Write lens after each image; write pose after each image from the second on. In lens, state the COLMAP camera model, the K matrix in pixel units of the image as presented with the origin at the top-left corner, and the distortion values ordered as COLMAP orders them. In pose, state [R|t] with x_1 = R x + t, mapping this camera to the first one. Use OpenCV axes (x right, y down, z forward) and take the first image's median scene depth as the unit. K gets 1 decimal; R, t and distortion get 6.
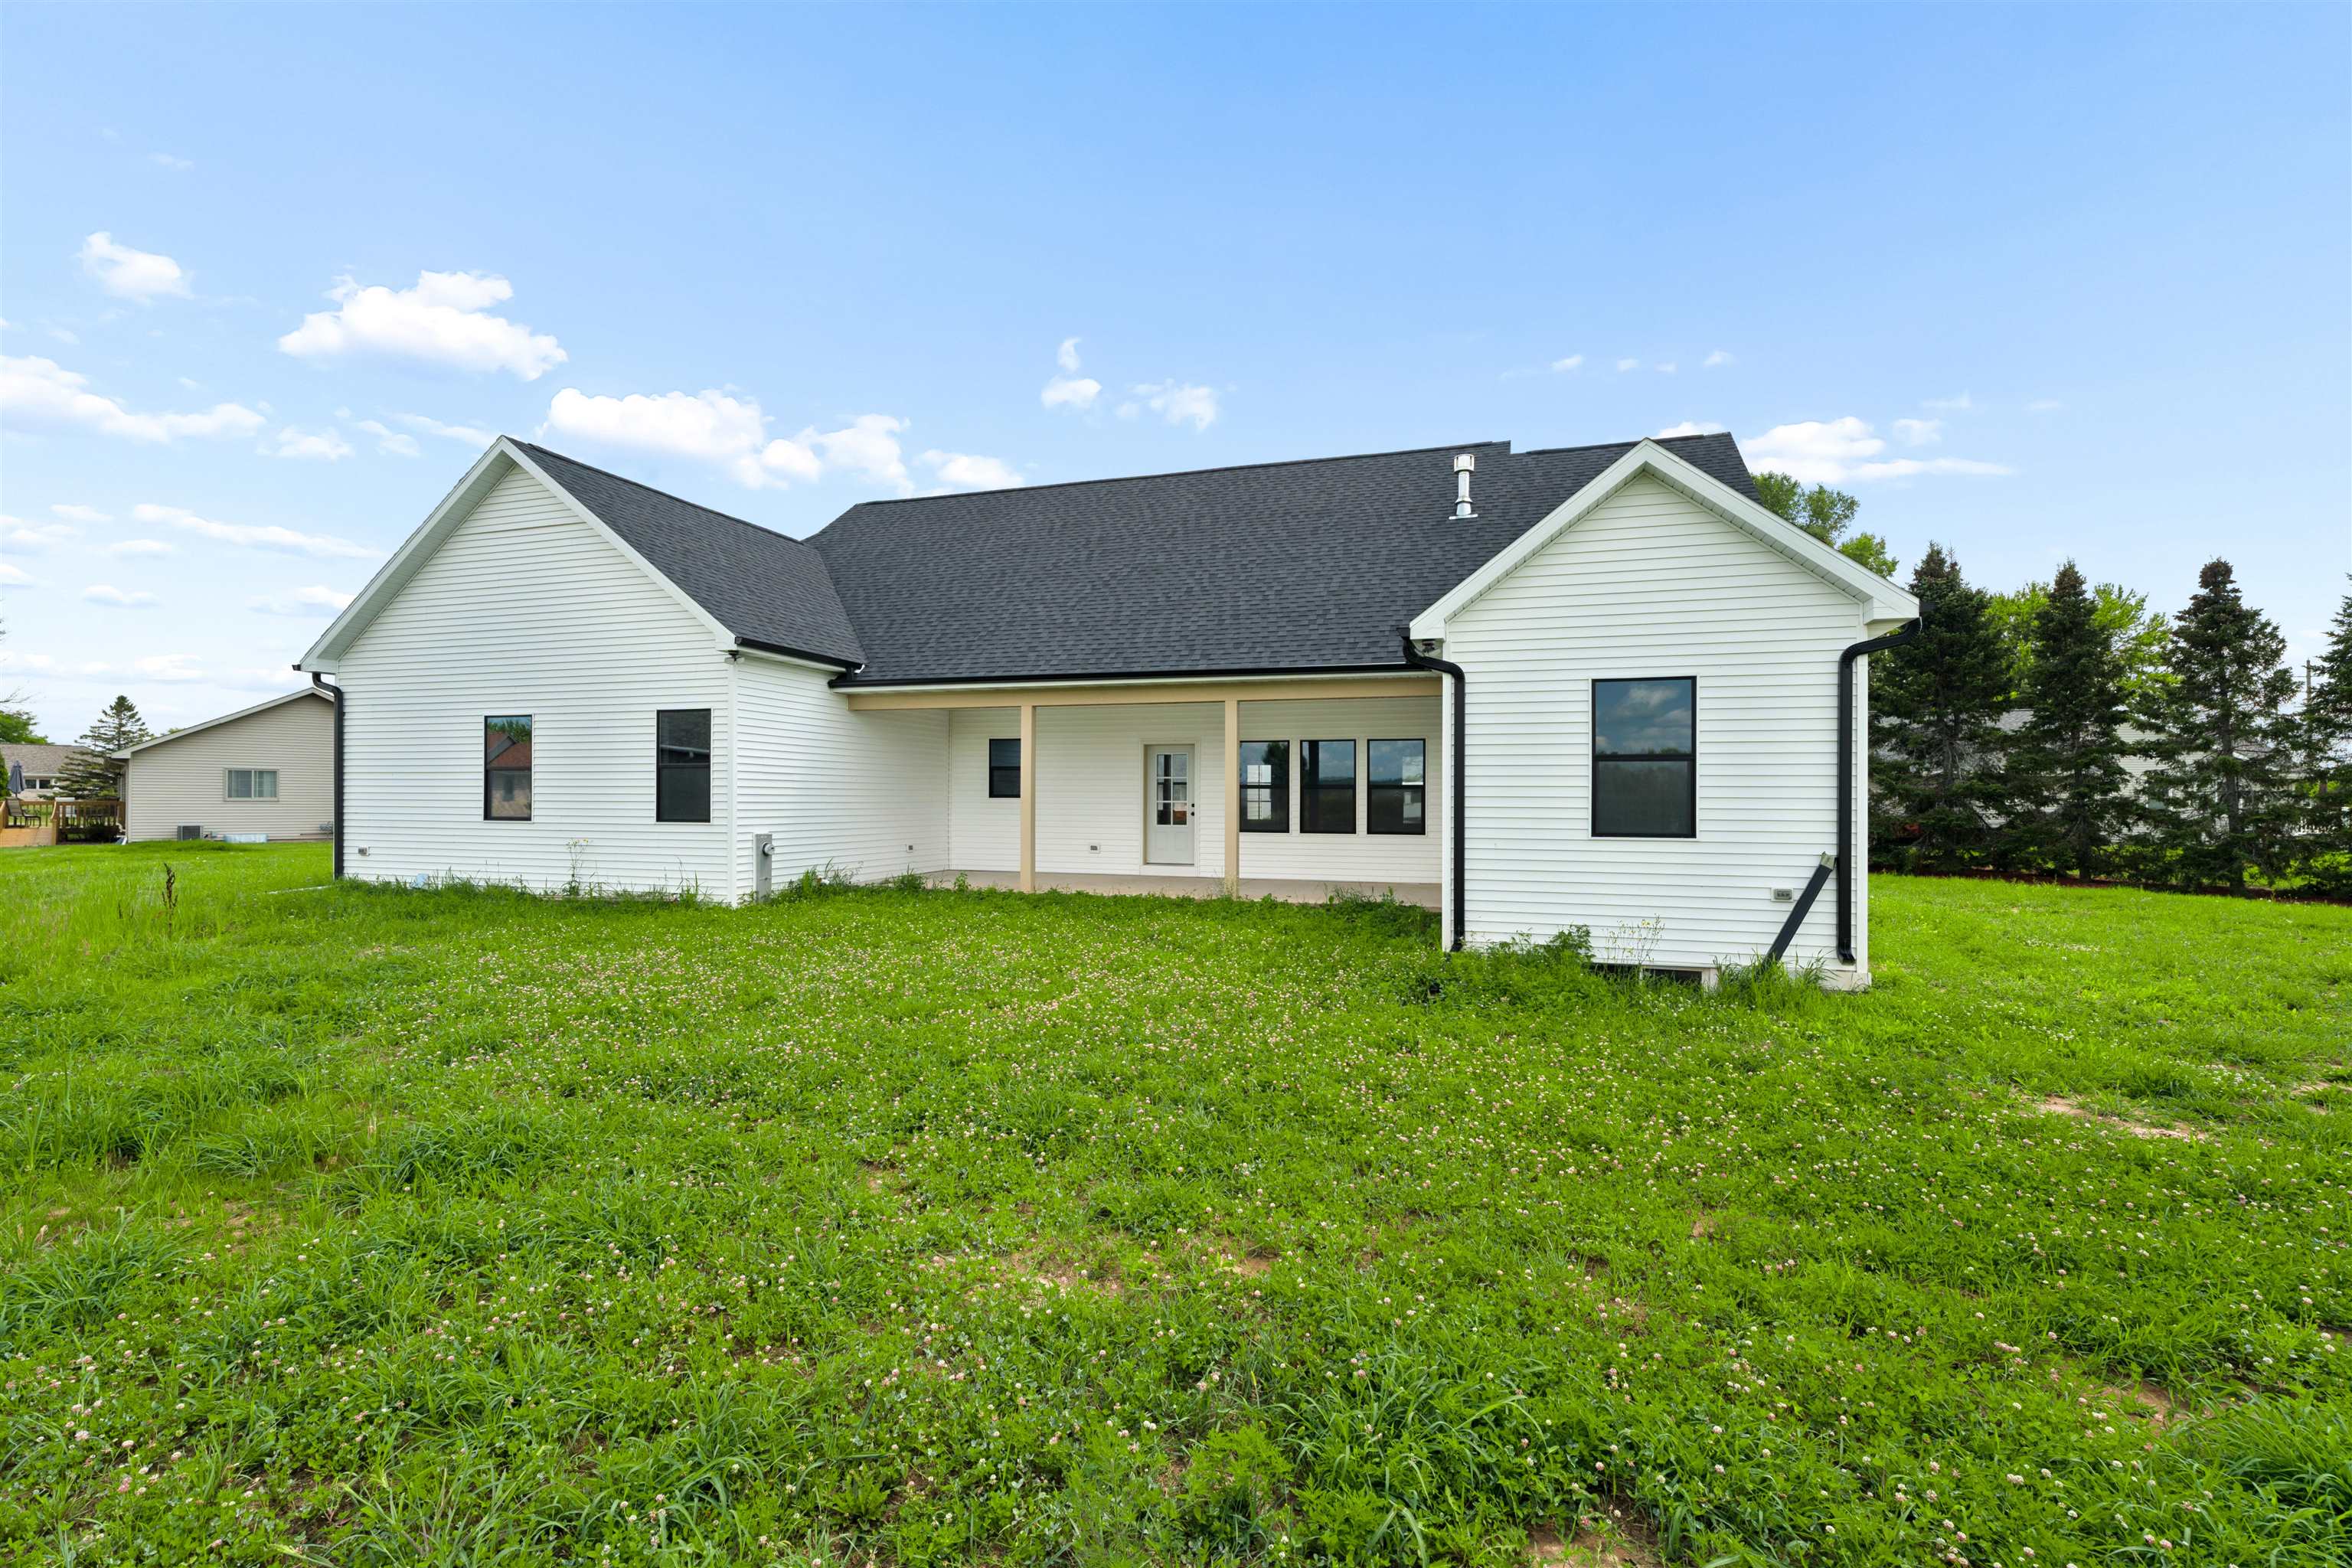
lens RADIAL K [[1065.6, 0, 1176.8], [0, 1065.6, 788.2], [0, 0, 1]] dist [0.006490, 0.000136]
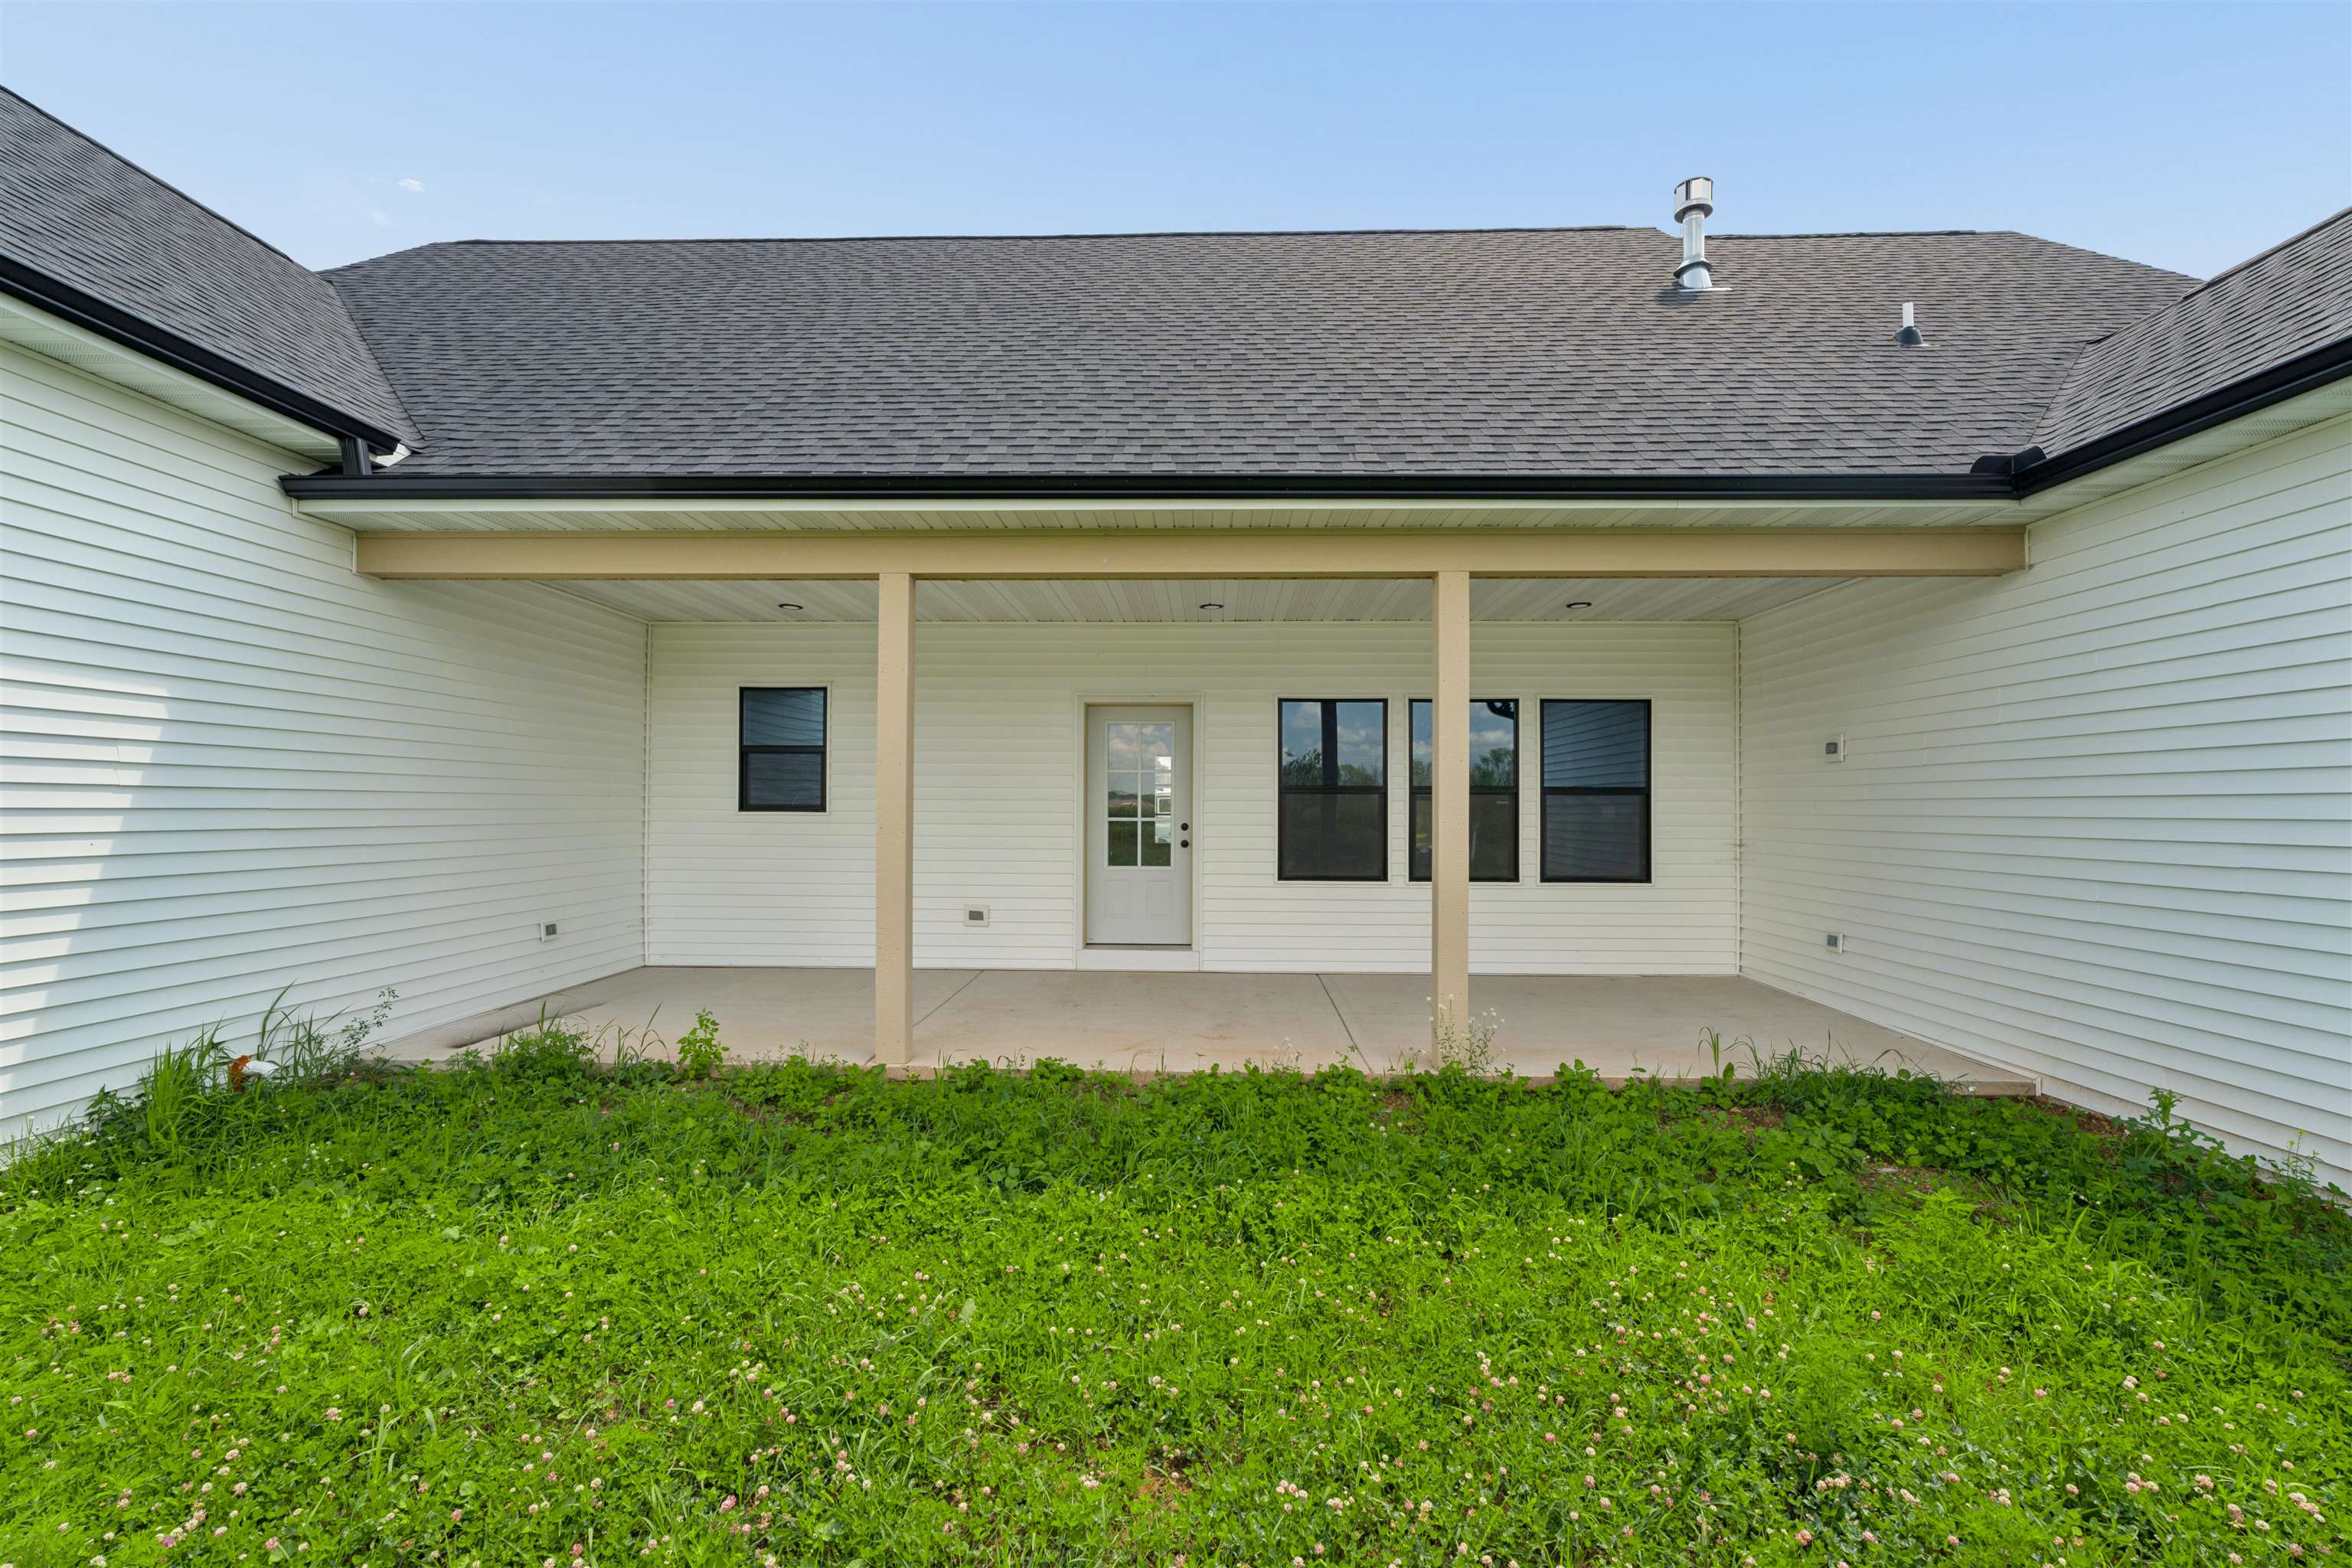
lens RADIAL K [[1065.6, 0, 1170.6], [0, 1065.6, 790.7], [0, 0, 1]] dist [0.006490, 0.000136]
pose [[0.960992, 0.006429, 0.276501, -0.130072], [-0.004365, 0.999958, -0.008078, 0.002542], [-0.276542, 0.006556, 0.960980, 0.523651]]
